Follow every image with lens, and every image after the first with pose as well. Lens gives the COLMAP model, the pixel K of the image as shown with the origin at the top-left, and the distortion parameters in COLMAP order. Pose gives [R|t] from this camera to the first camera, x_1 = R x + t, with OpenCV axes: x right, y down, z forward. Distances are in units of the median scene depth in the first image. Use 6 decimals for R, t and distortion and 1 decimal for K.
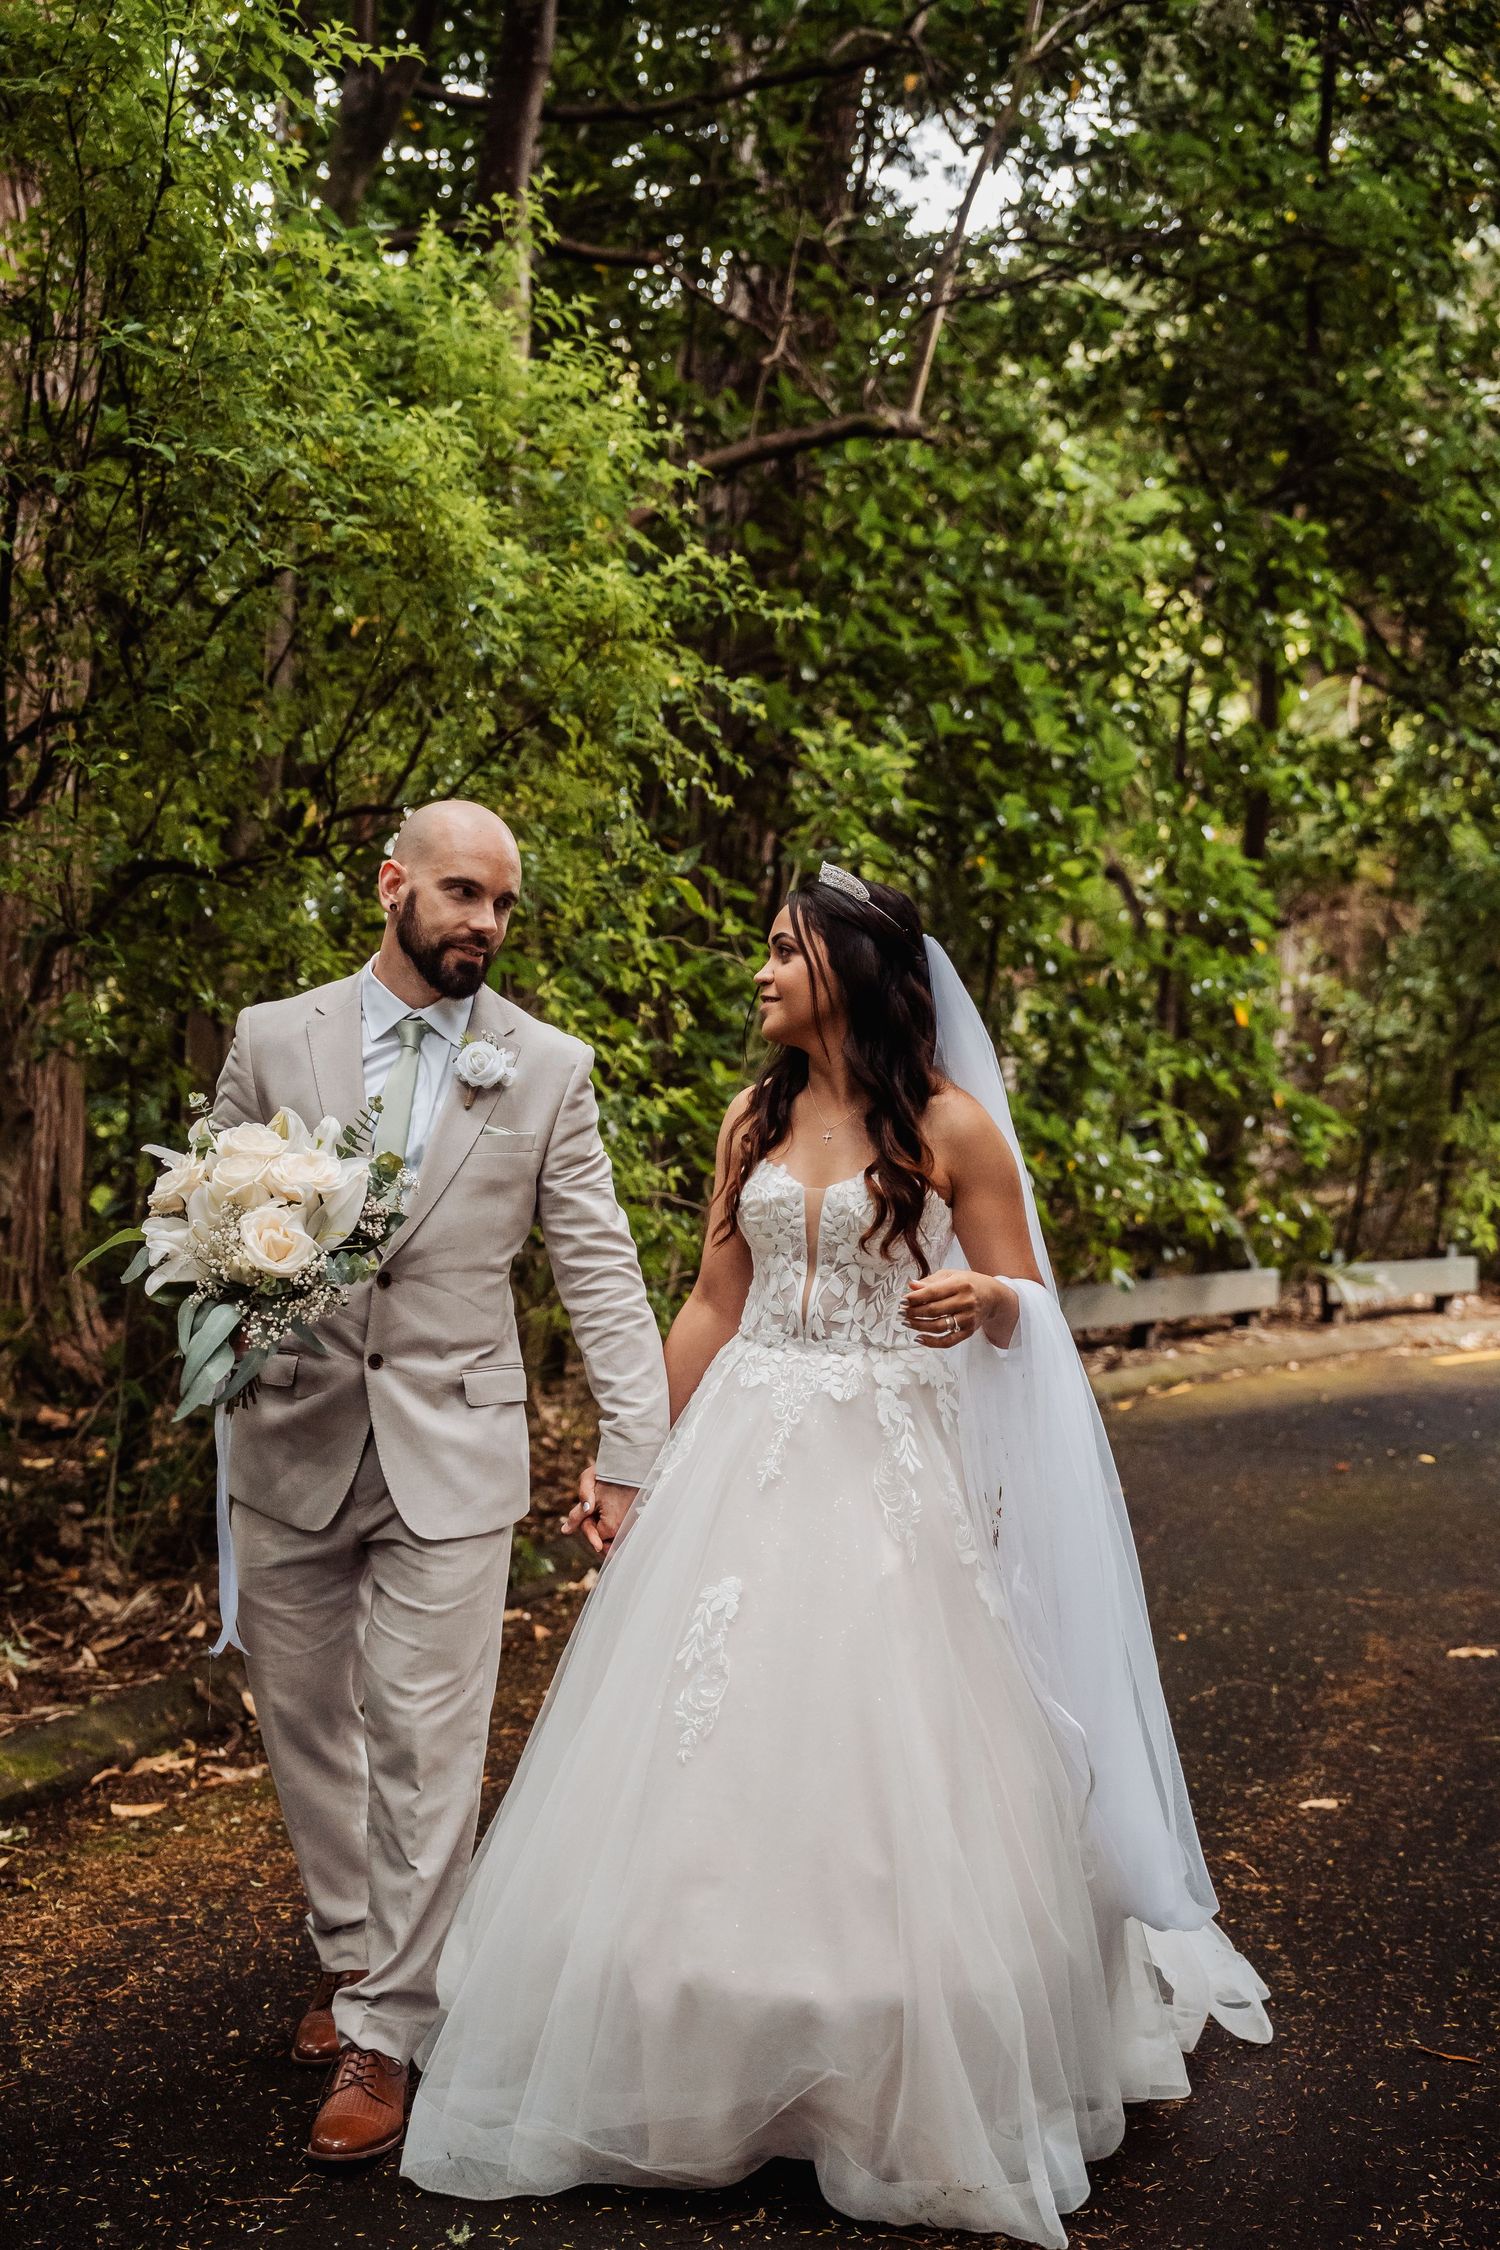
lens RADIAL K [[2811.8, 0, 741.7], [0, 2811.8, 1127.9], [0, 0, 1]] dist [0.127266, 0.070427]
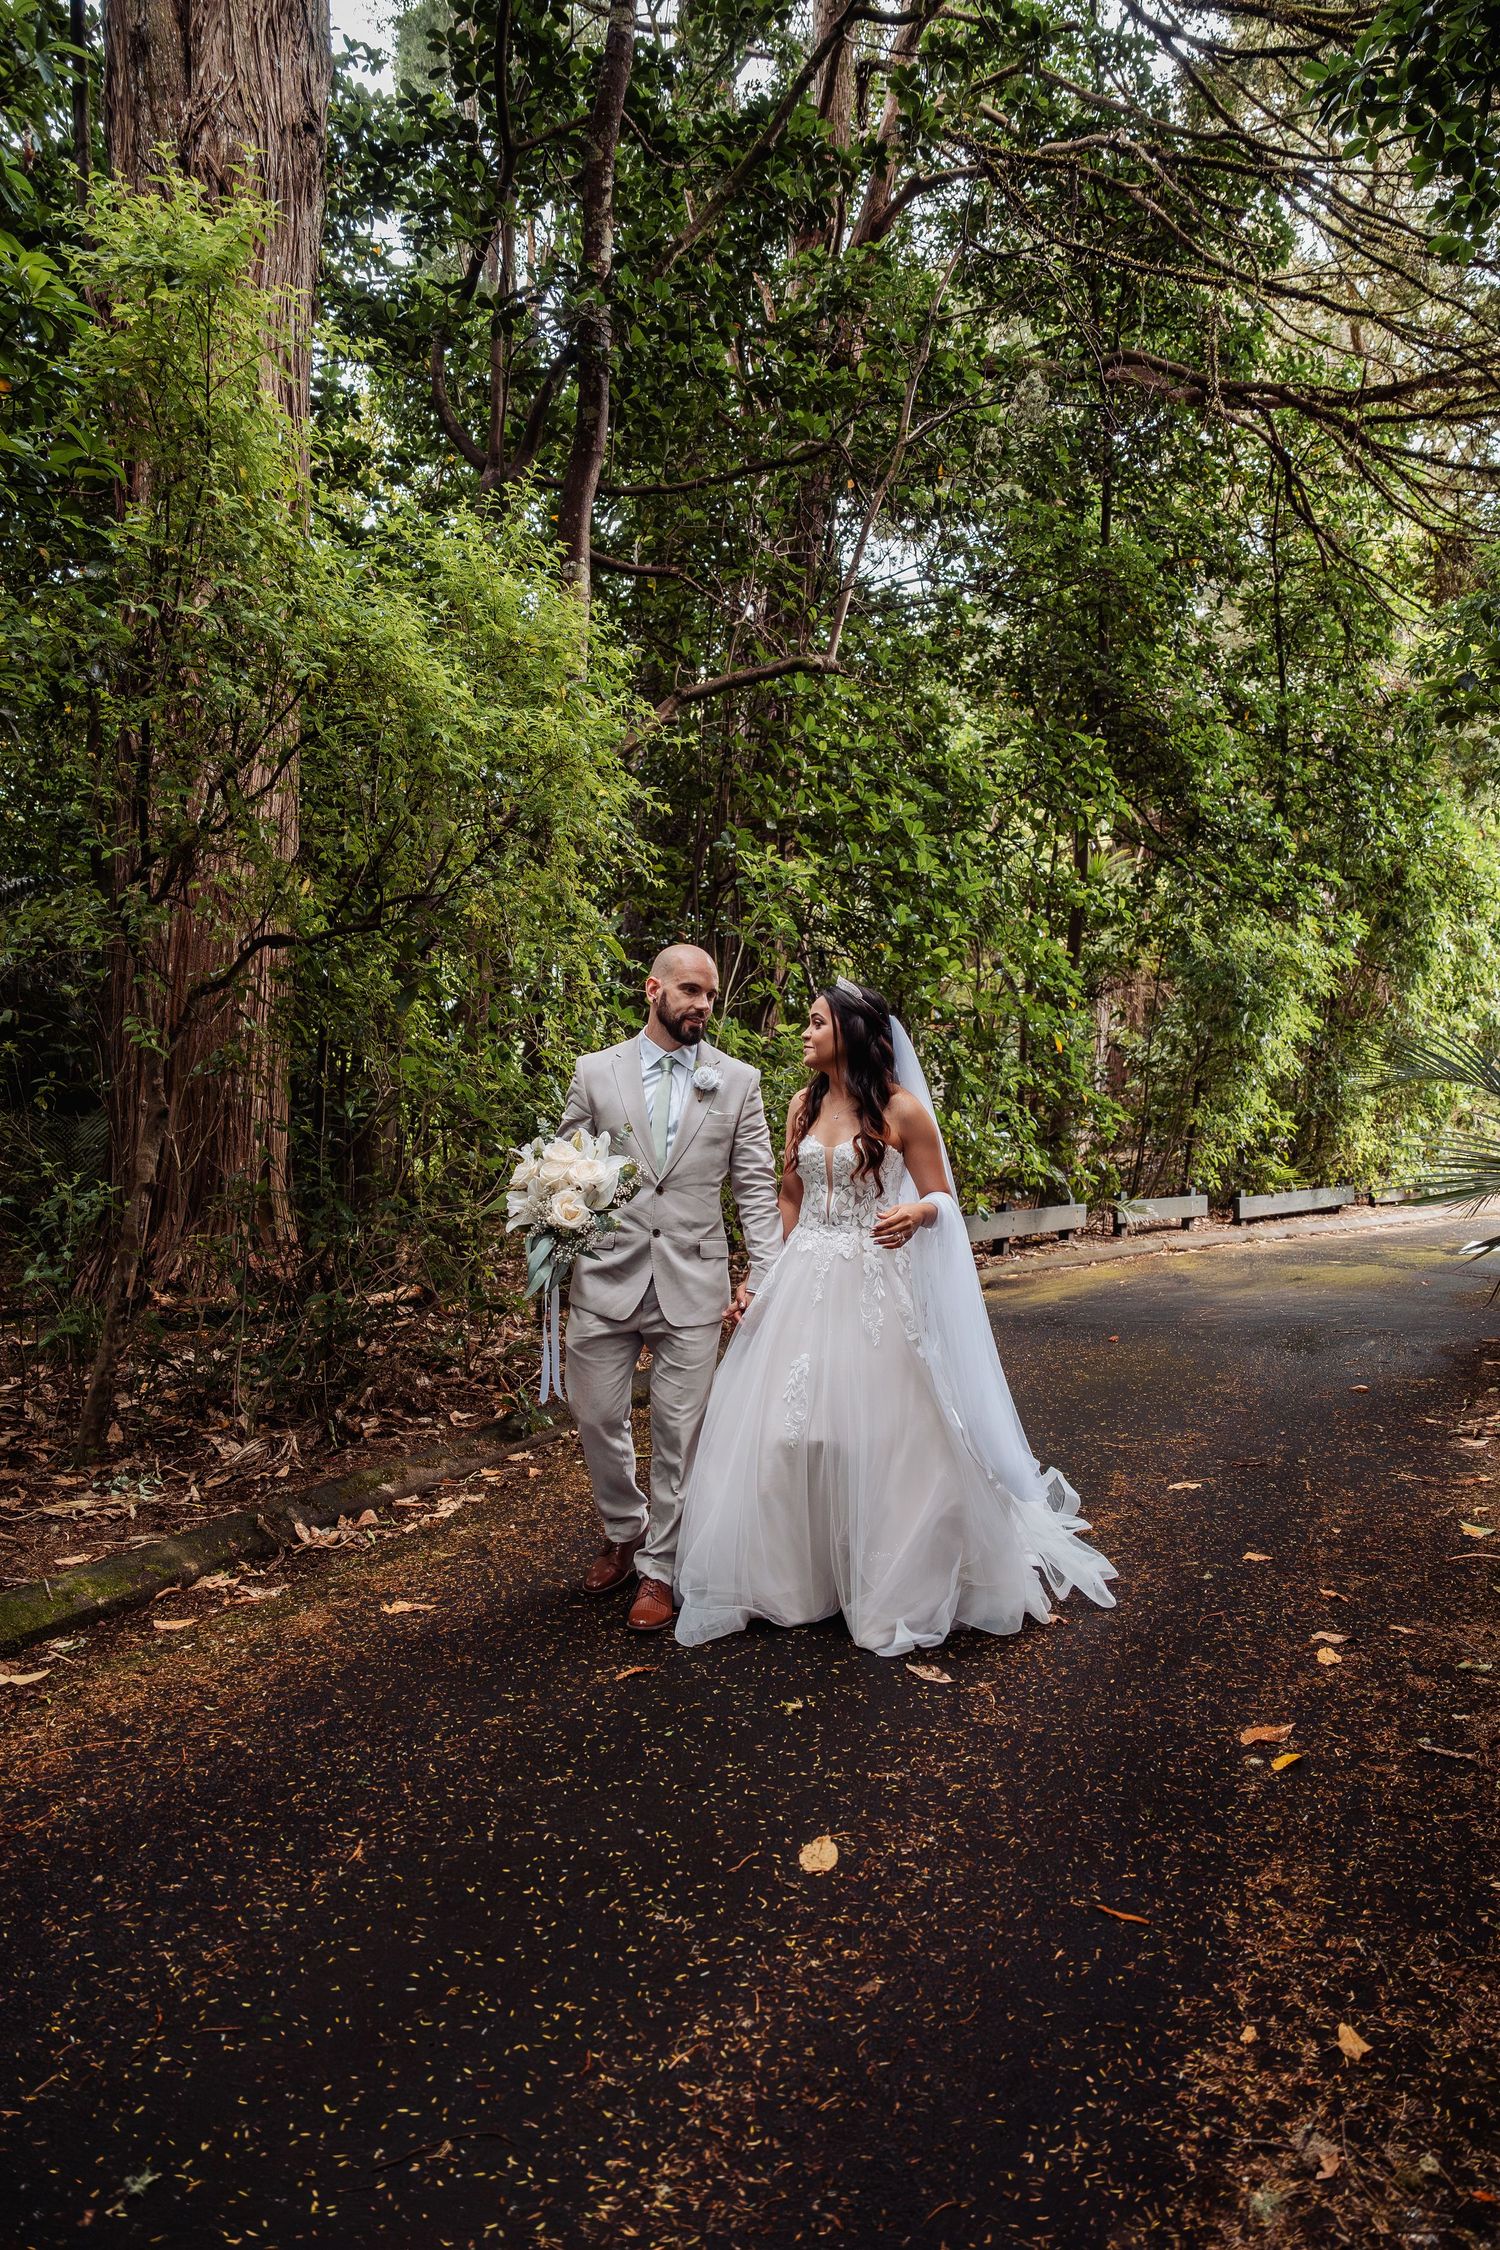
lens RADIAL K [[1556.5, 0, 744.9], [0, 1556.5, 1117.5], [0, 0, 1]] dist [-0.103701, 0.084178]
pose [[0.999038, -0.002392, -0.043781, 0.032918], [0.002432, 0.999997, 0.000863, -0.000669], [0.043779, -0.000969, 0.999041, 0.103506]]
